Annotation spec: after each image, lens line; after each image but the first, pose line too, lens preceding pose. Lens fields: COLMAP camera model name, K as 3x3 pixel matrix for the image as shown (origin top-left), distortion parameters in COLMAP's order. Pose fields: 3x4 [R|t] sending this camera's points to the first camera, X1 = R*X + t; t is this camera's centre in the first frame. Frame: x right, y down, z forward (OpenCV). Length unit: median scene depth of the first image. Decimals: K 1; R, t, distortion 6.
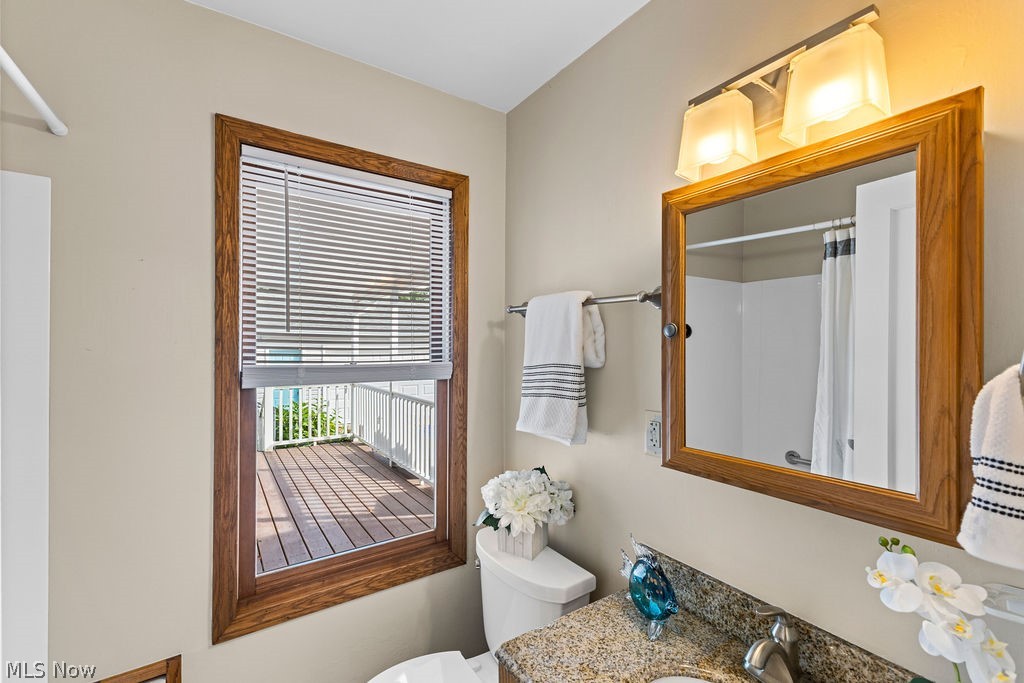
lens RADIAL K [[453.8, 0, 569.3], [0, 453.8, 341.2], [0, 0, 1]] dist [-0.000877, -0.000247]
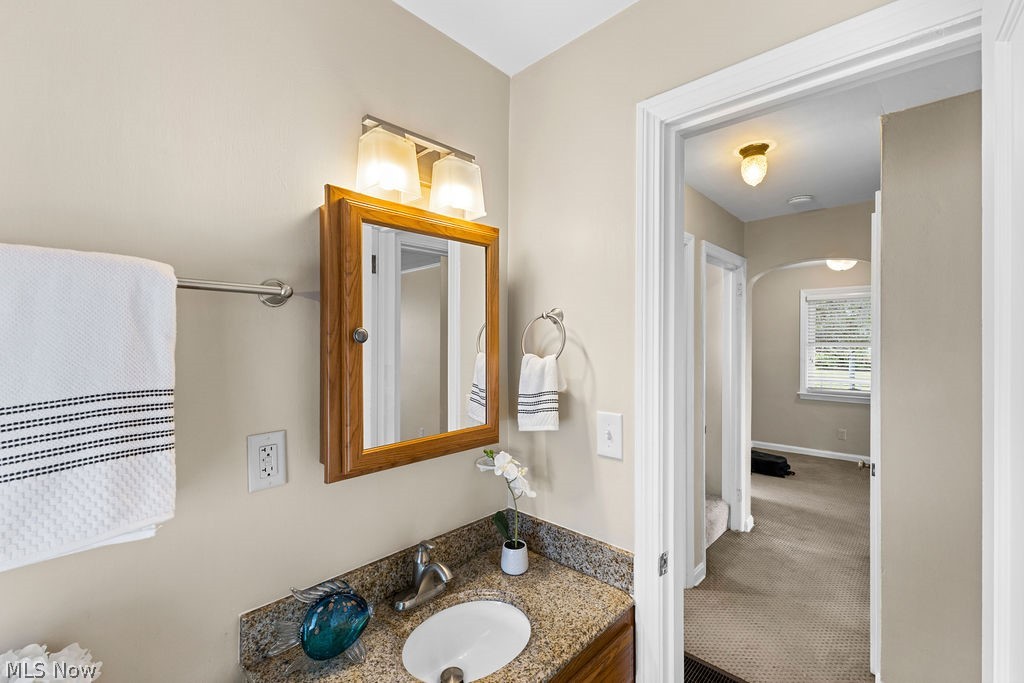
lens RADIAL K [[435.9, 0, 504.5], [0, 435.9, 339.1], [0, 0, 1]] dist [0.003252, -0.000113]
pose [[-0.145580, 0.001377, 0.989345, -0.643022], [-0.001314, 0.999998, -0.001585, -0.011981], [-0.989346, -0.001531, -0.145578, 0.697427]]
